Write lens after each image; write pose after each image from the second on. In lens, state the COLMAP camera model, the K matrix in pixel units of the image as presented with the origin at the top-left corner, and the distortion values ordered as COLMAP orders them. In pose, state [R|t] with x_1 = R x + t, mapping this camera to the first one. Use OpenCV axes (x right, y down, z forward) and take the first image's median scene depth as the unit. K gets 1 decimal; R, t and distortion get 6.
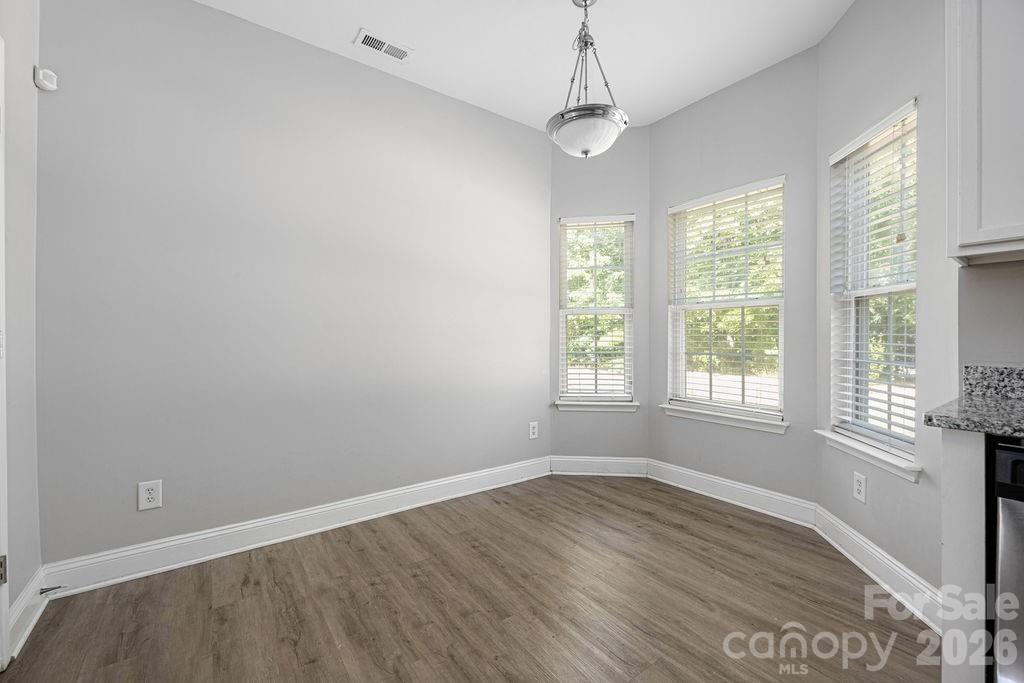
lens RADIAL K [[422.1, 0, 512.0], [0, 422.1, 341.5], [0, 0, 1]] dist [-0.001232, -0.000090]
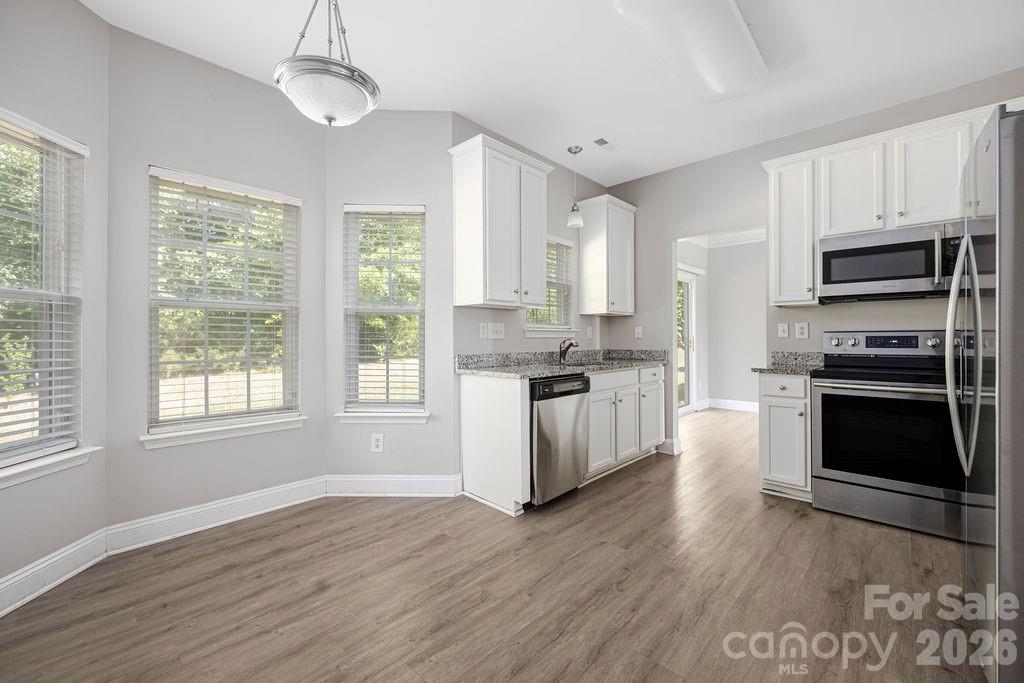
lens RADIAL K [[422.1, 0, 512.0], [0, 422.1, 341.5], [0, 0, 1]] dist [-0.001232, -0.000090]
pose [[-0.178518, -0.012305, 0.983860, -0.566800], [0.010671, 0.999839, 0.014441, -0.018656], [-0.983879, 0.013077, -0.178358, 0.651742]]
